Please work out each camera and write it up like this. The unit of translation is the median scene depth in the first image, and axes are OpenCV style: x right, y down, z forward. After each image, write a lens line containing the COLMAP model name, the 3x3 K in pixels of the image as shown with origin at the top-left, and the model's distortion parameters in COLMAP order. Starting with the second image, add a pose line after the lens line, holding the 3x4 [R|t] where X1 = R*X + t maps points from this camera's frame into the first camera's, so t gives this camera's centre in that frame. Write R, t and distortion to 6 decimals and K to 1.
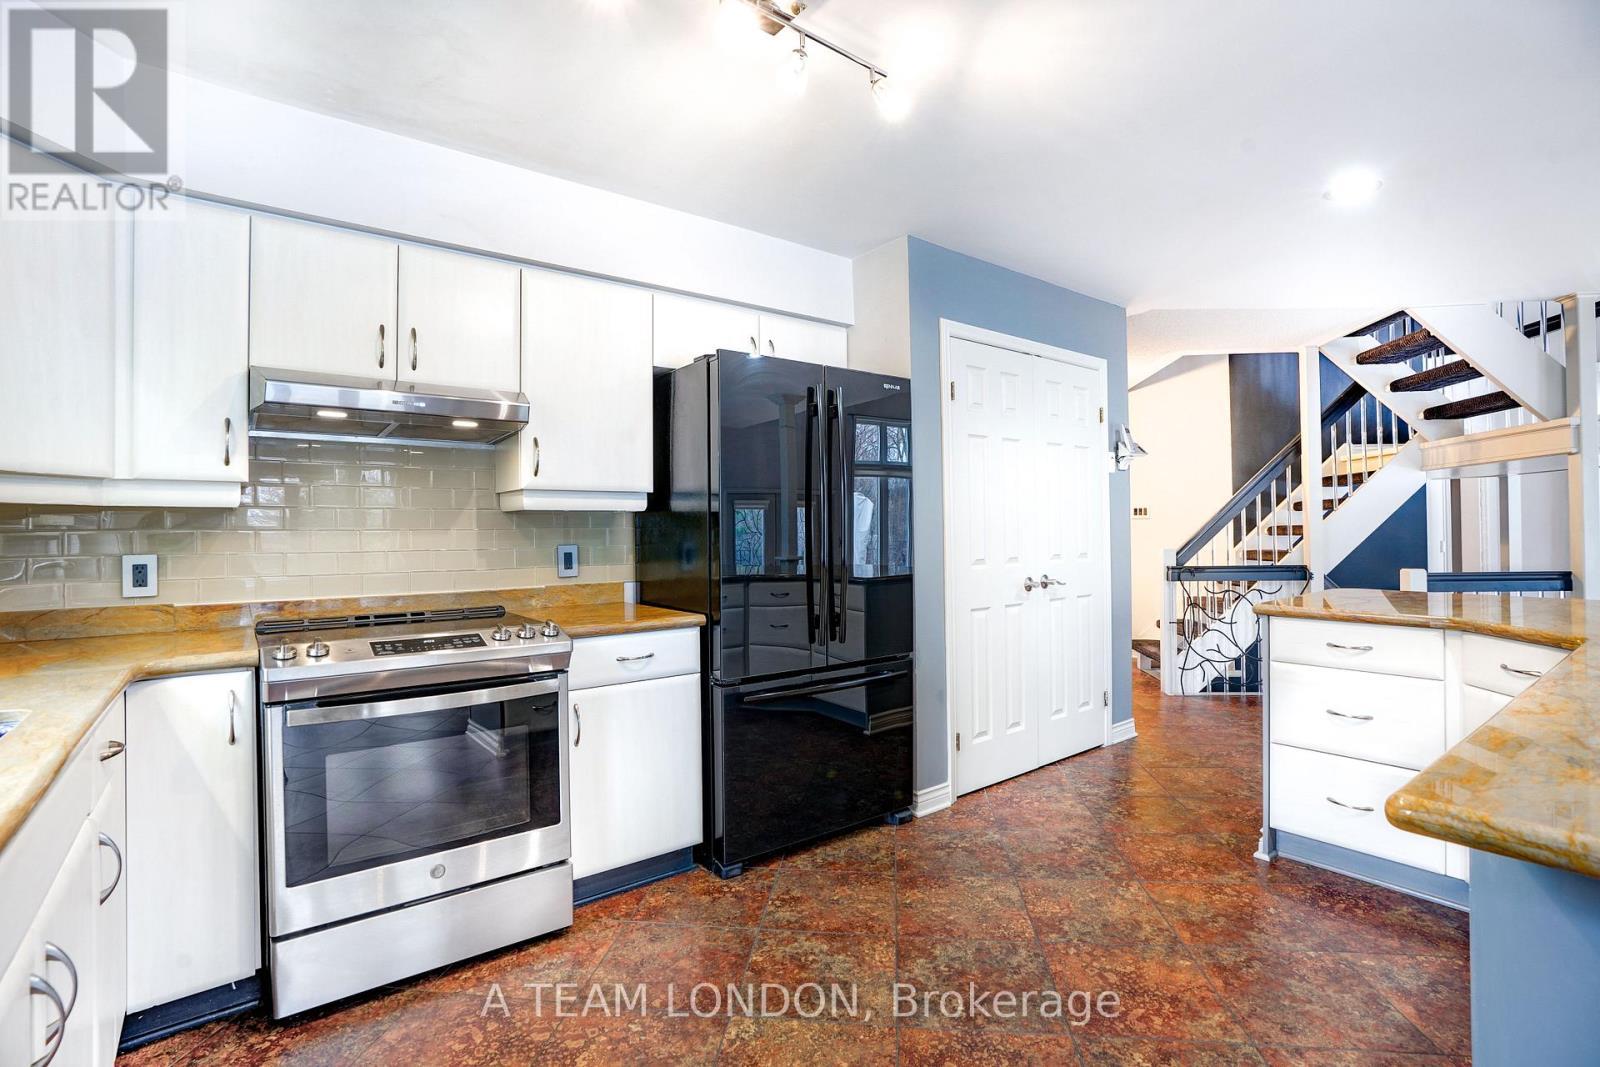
lens RADIAL K [[752.7, 0, 800.0], [0, 752.7, 533.5], [0, 0, 1]] dist [-0.043524, 0.000052]
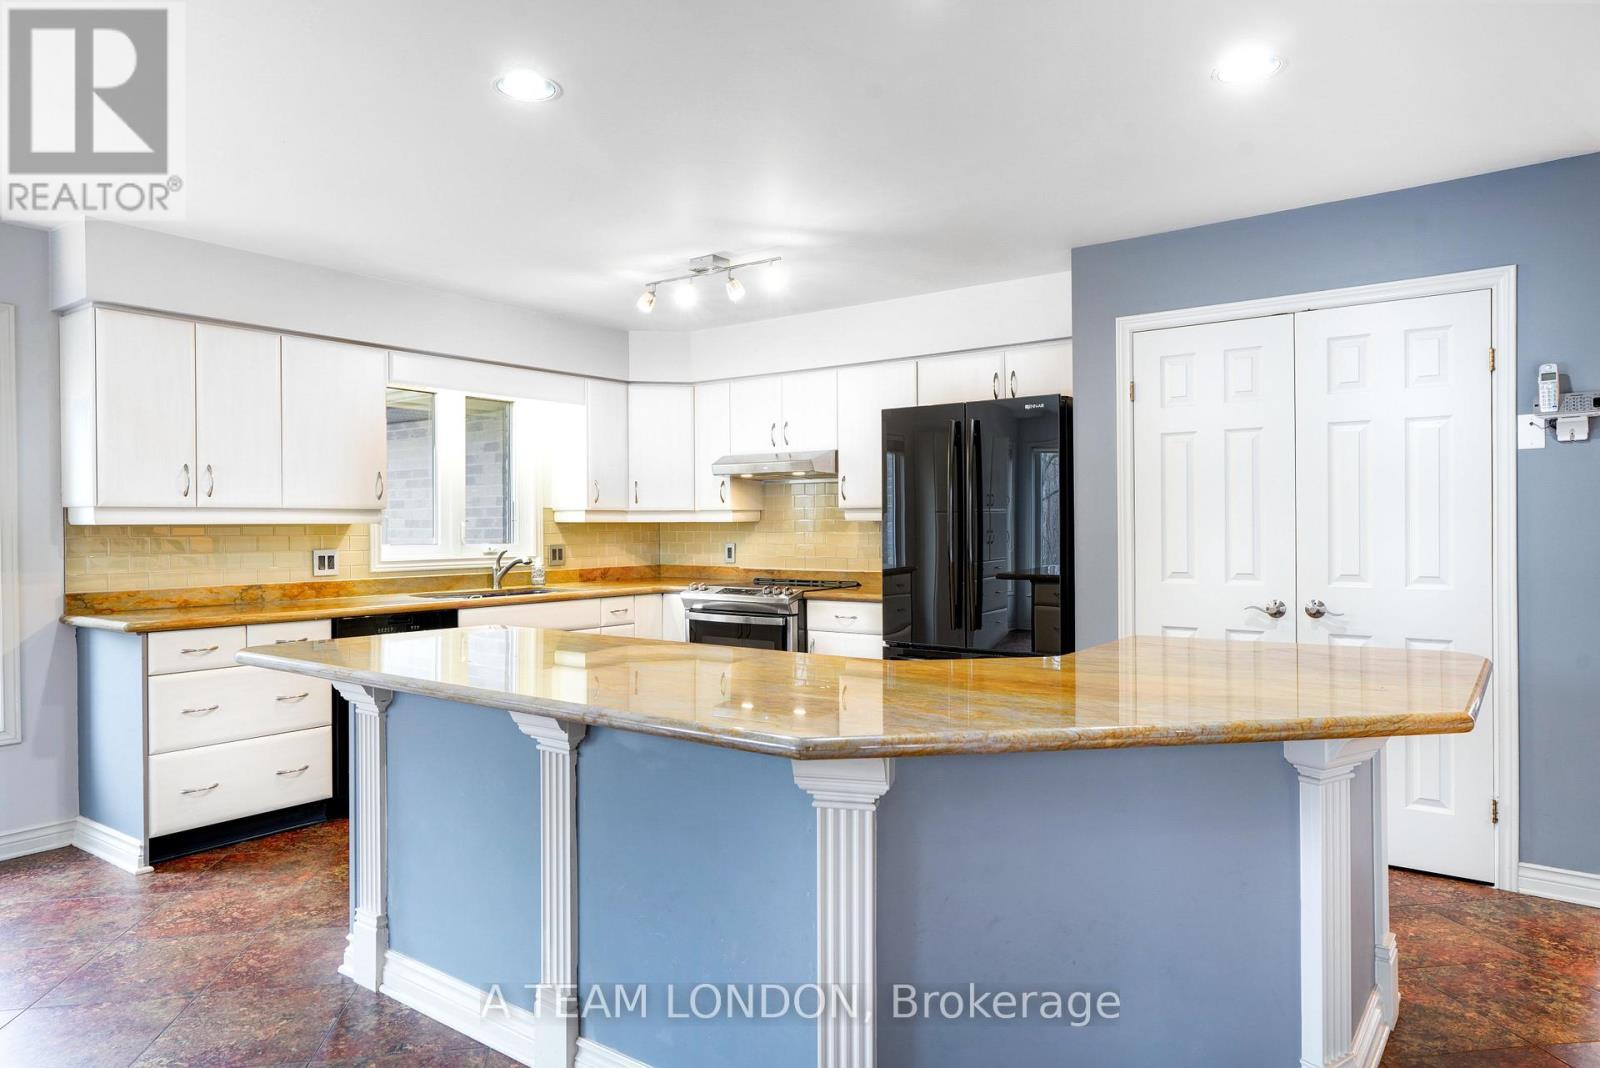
lens RADIAL K [[988.3, 0, 784.1], [0, 988.3, 530.3], [0, 0, 1]] dist [-0.002756, 0.000975]
pose [[0.265461, 0.012976, -0.964034, 1.529219], [-0.001854, 0.999914, 0.012948, -0.036615], [0.964120, -0.001650, 0.265463, 0.294910]]
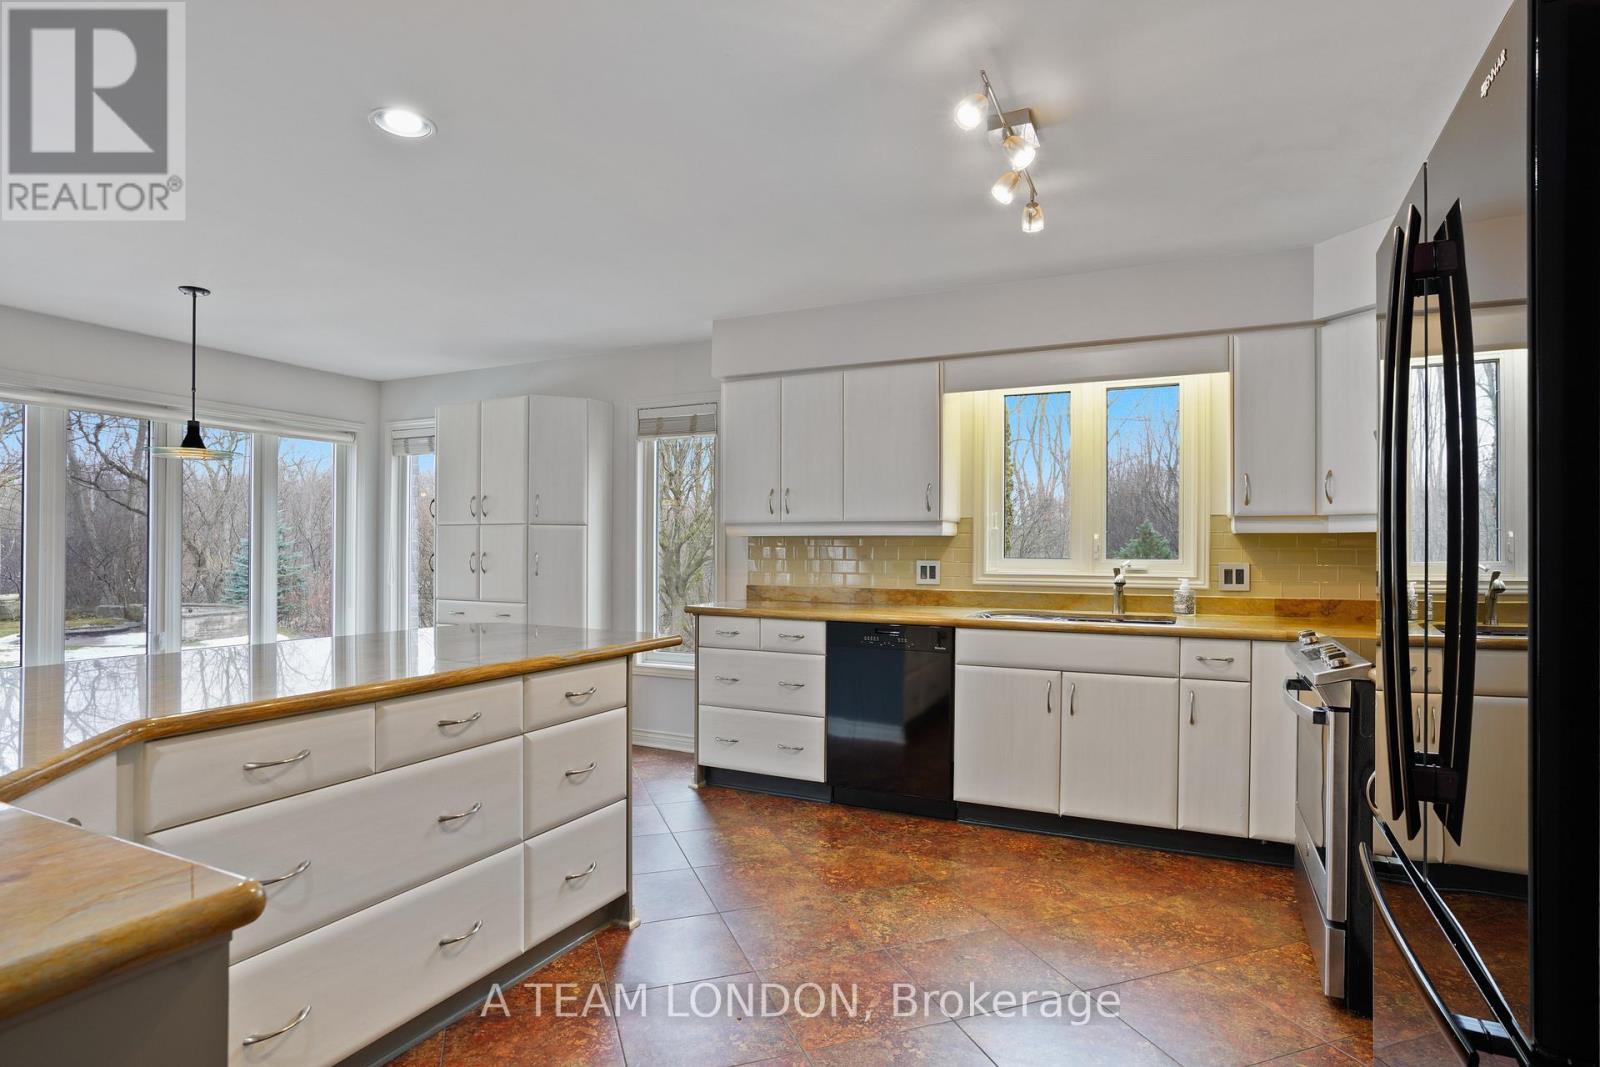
lens RADIAL K [[847.5, 0, 800.0], [0, 847.5, 533.5], [0, 0, 1]] dist [-0.053222, 0.000056]
pose [[-0.894540, -0.000731, -0.446987, 0.569227], [0.002952, 0.999967, -0.007543, -0.017412], [0.446978, -0.008067, -0.894508, 1.284061]]
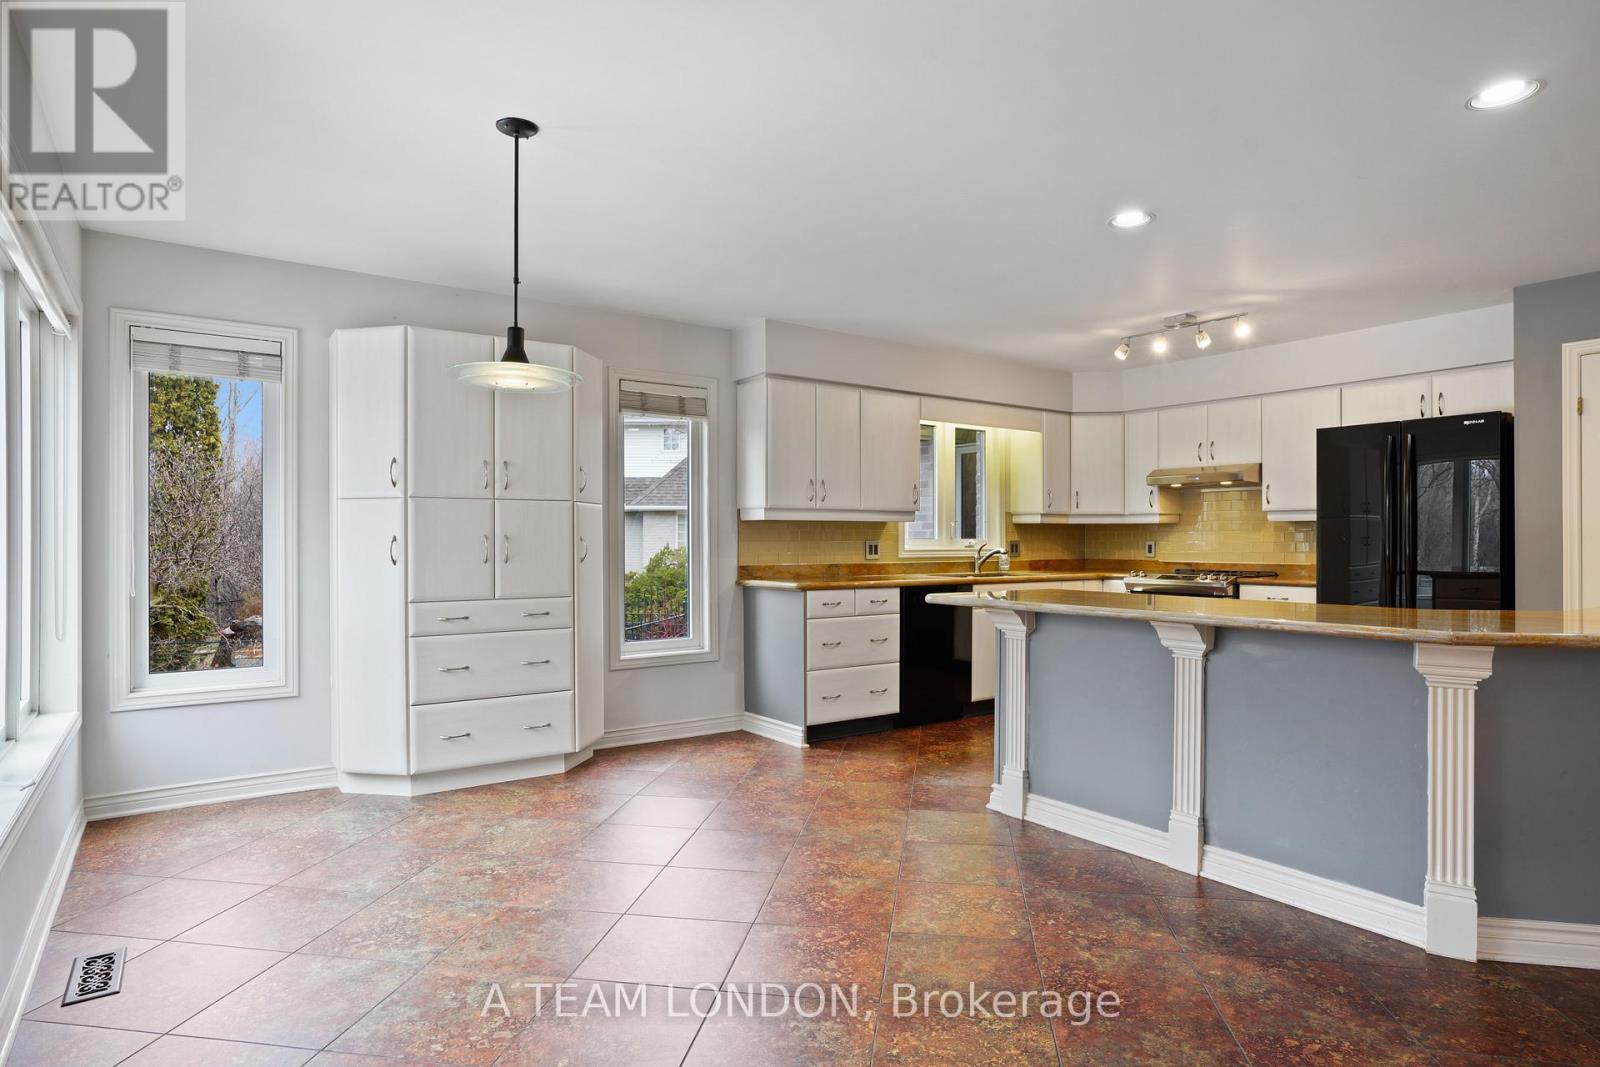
lens RADIAL K [[885.1, 0, 800.0], [0, 885.1, 533.5], [0, 0, 1]] dist [-0.056516, 0.048401]
pose [[-0.040617, 0.003372, -0.999169, 1.818397], [-0.004274, 0.999985, 0.003549, -0.003154], [0.999166, 0.004415, -0.040602, -0.109843]]
